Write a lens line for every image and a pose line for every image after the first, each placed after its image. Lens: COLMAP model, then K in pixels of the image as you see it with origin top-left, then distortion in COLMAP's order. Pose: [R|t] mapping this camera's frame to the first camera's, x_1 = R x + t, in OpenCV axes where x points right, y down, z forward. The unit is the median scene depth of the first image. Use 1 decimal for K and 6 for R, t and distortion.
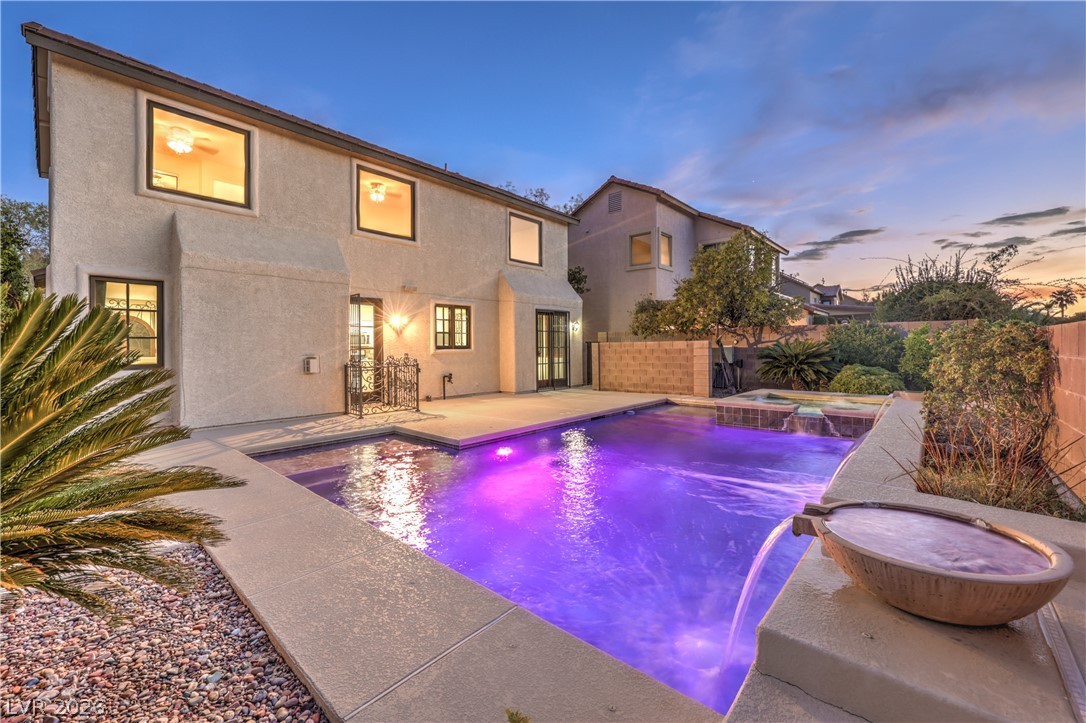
lens RADIAL K [[443.0, 0, 542.9], [0, 443.0, 344.8], [0, 0, 1]] dist [-0.000274, -0.000047]
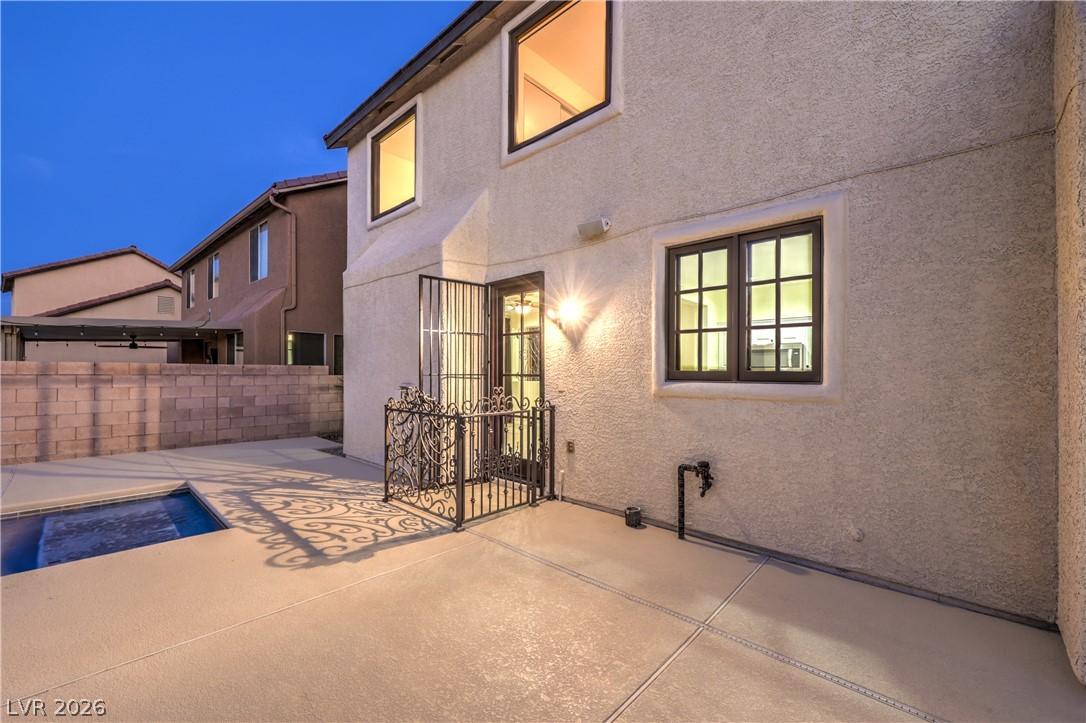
lens RADIAL K [[444.9, 0, 543.4], [0, 444.9, 372.1], [0, 0, 1]] dist [-0.001696, -0.000367]
pose [[-0.030557, 0.005998, -0.999515, 0.101303], [-0.003519, 0.999975, 0.006108, 0.001730], [0.999527, 0.003704, -0.030535, 0.886206]]
